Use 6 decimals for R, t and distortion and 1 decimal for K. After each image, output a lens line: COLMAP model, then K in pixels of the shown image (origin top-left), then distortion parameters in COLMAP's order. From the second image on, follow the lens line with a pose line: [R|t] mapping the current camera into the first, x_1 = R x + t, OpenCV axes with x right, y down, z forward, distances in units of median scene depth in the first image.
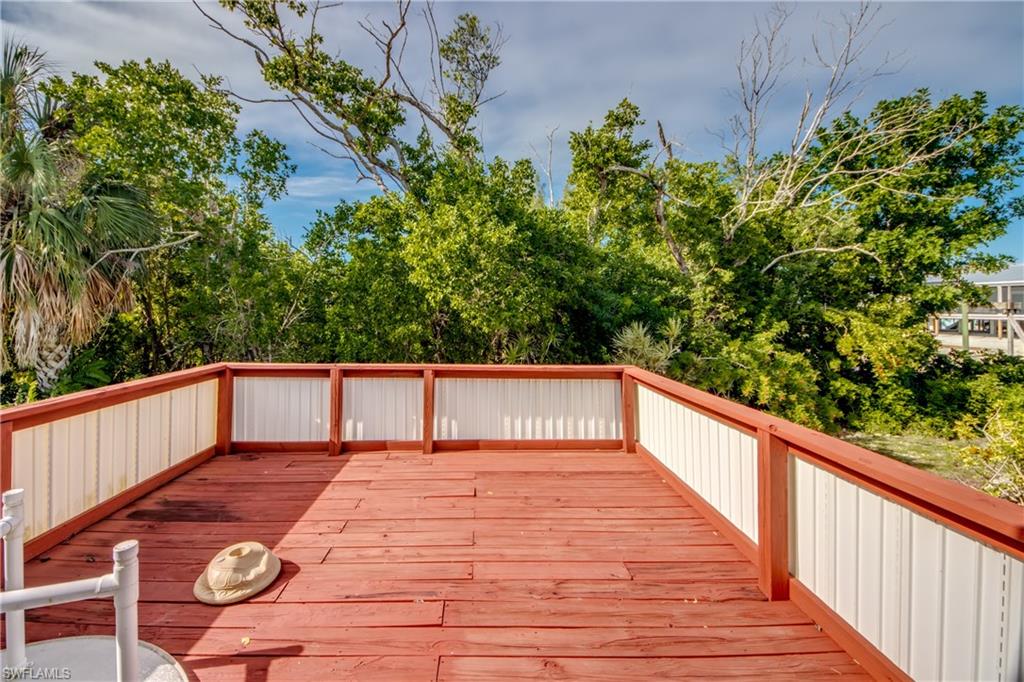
lens RADIAL K [[396.2, 0, 484.4], [0, 396.2, 306.2], [0, 0, 1]] dist [0.041144, -0.014442]
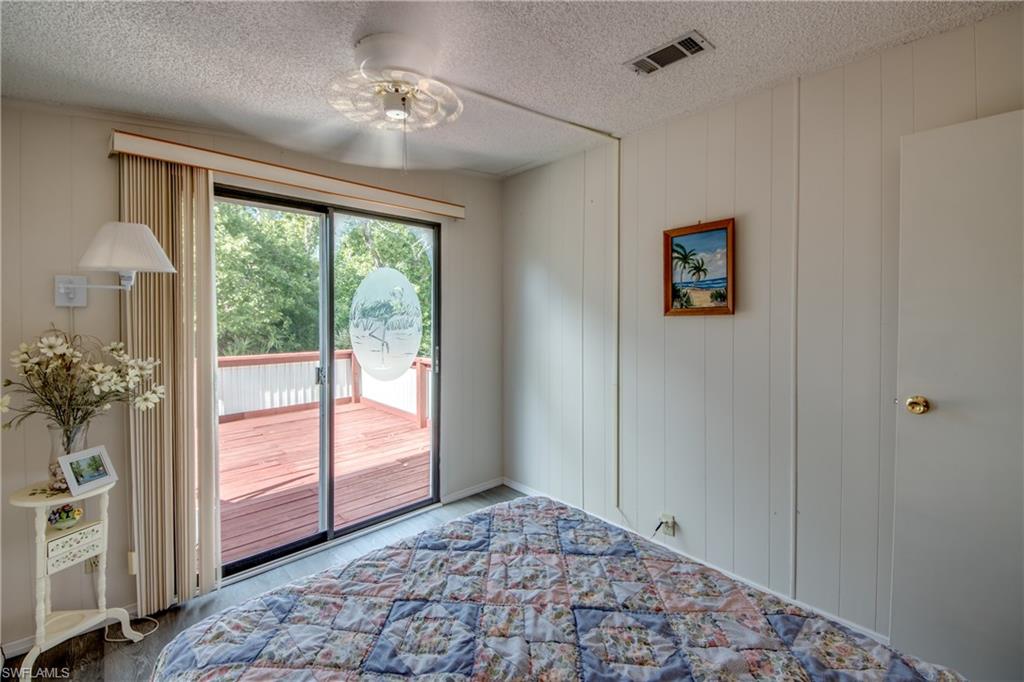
lens RADIAL K [[424.9, 0, 511.9], [0, 424.9, 320.9], [0, 0, 1]] dist [-0.000283, -0.000319]
pose [[0.730415, -0.015119, 0.682836, -0.184370], [-0.000627, 0.999740, 0.022807, 0.000806], [-0.683004, -0.017087, 0.730215, -0.359963]]
